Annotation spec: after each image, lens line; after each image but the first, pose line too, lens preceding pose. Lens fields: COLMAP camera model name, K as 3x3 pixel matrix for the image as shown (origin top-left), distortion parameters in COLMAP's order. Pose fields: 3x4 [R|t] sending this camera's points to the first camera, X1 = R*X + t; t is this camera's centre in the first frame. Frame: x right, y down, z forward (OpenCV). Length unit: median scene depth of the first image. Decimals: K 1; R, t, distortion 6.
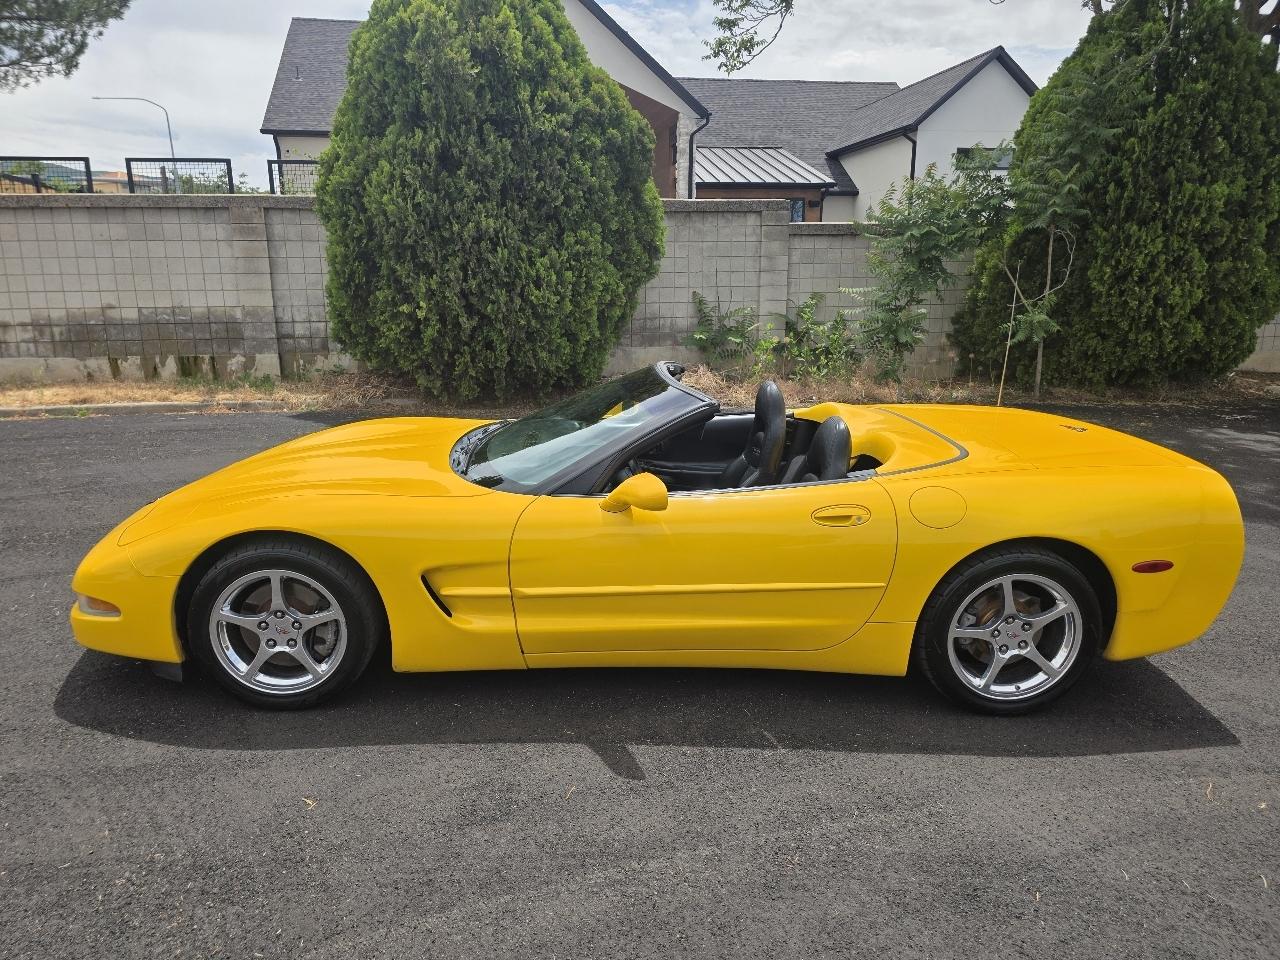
lens RADIAL K [[852.8, 0, 632.1], [0, 852.8, 479.4], [0, 0, 1]] dist [0.056873, -0.052738]
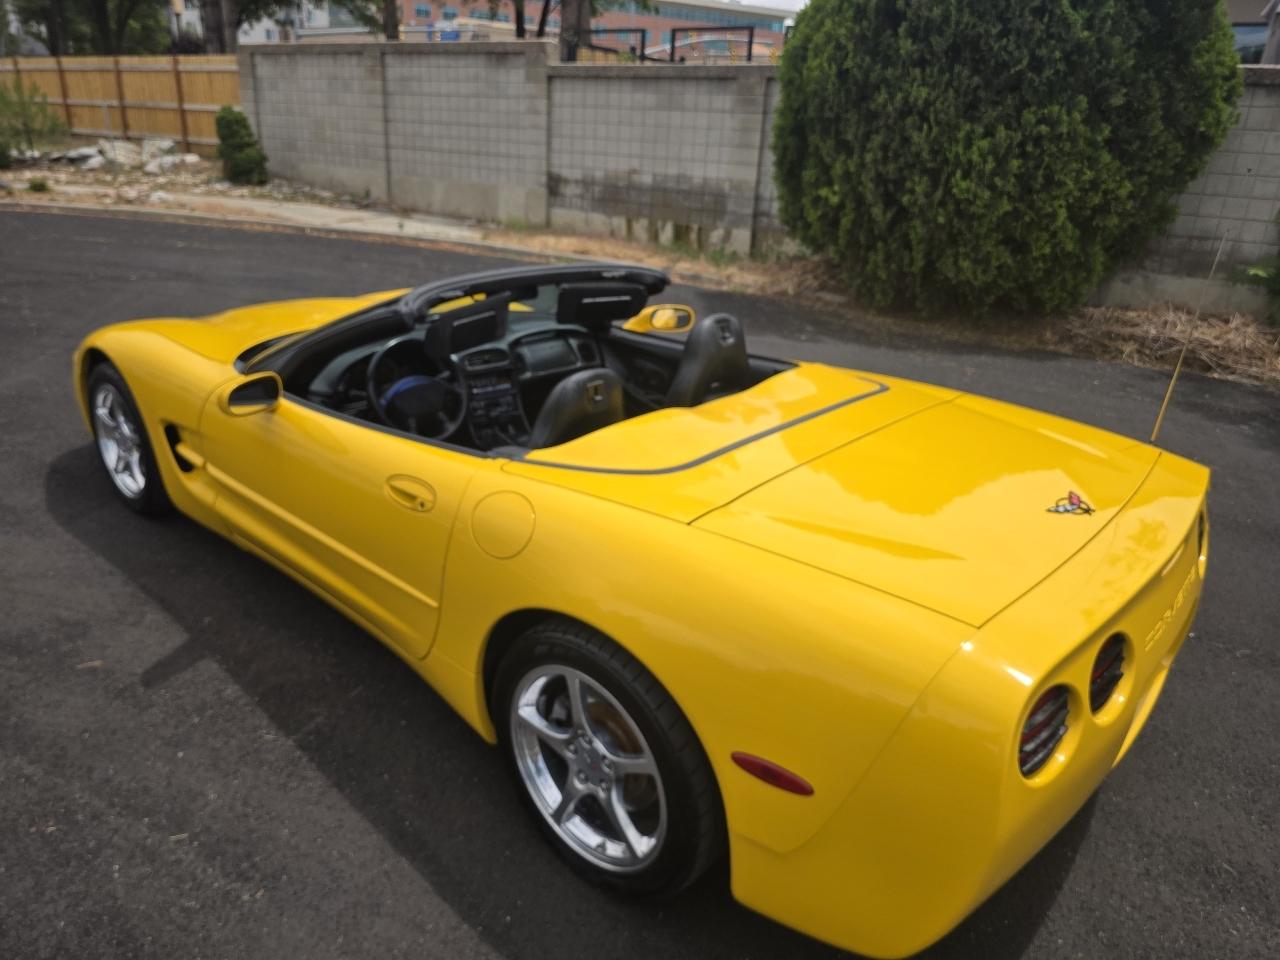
lens RADIAL K [[871.8, 0, 645.7], [0, 871.8, 476.7], [0, 0, 1]] dist [0.042207, -0.049885]
pose [[0.720607, 0.289969, -0.629796, 0.267692], [-0.216970, 0.957034, 0.192381, -0.049169], [0.658521, -0.001984, 0.752560, 0.182165]]
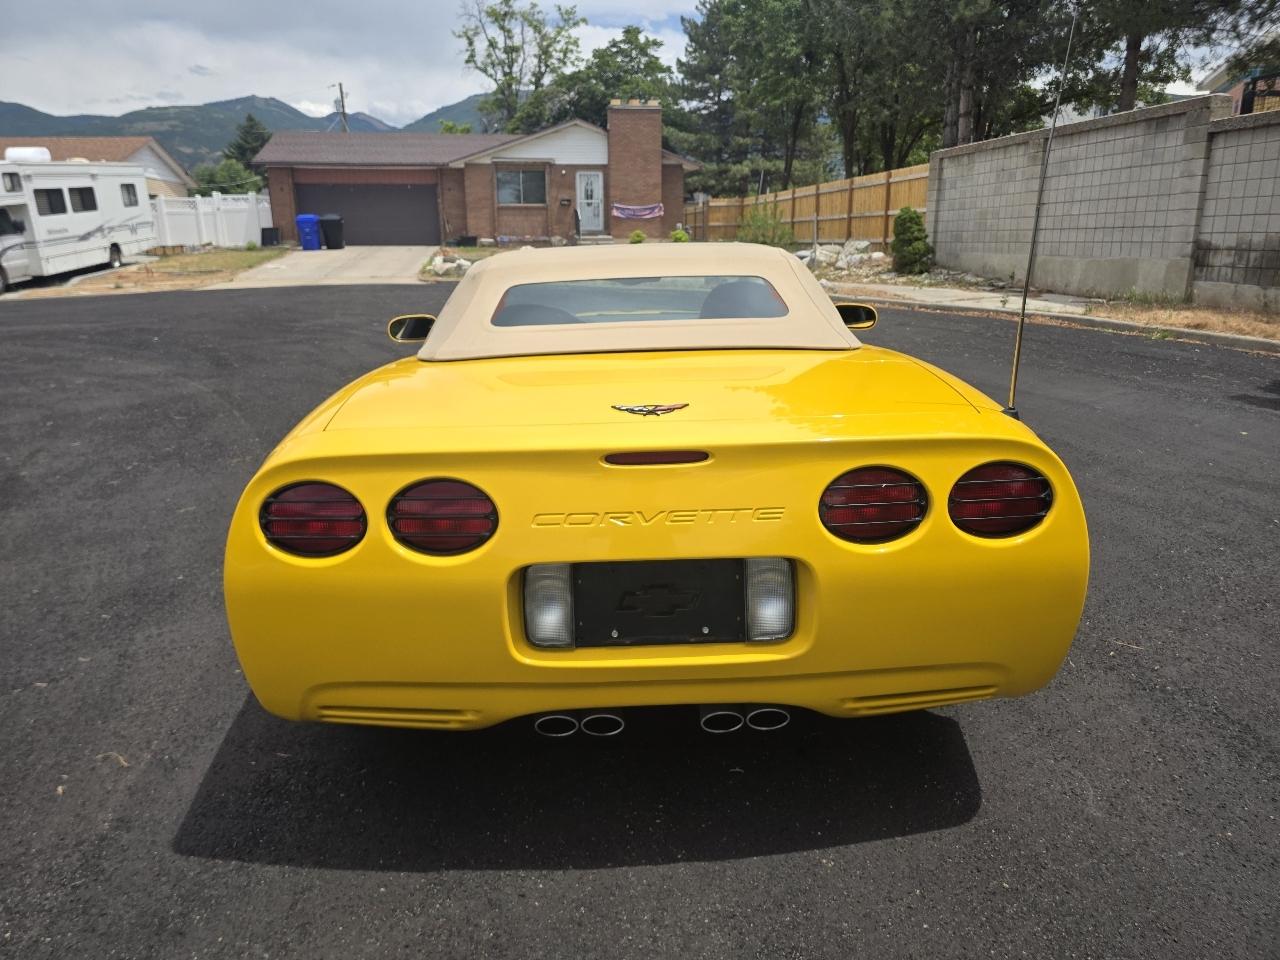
lens RADIAL K [[853.0, 0, 637.2], [0, 853.0, 475.0], [0, 0, 1]] dist [0.054775, -0.051968]
pose [[-0.026577, 0.272918, -0.961670, 0.395943], [-0.219977, 0.936832, 0.271949, -0.062760], [0.975143, 0.218773, 0.035137, 0.403433]]
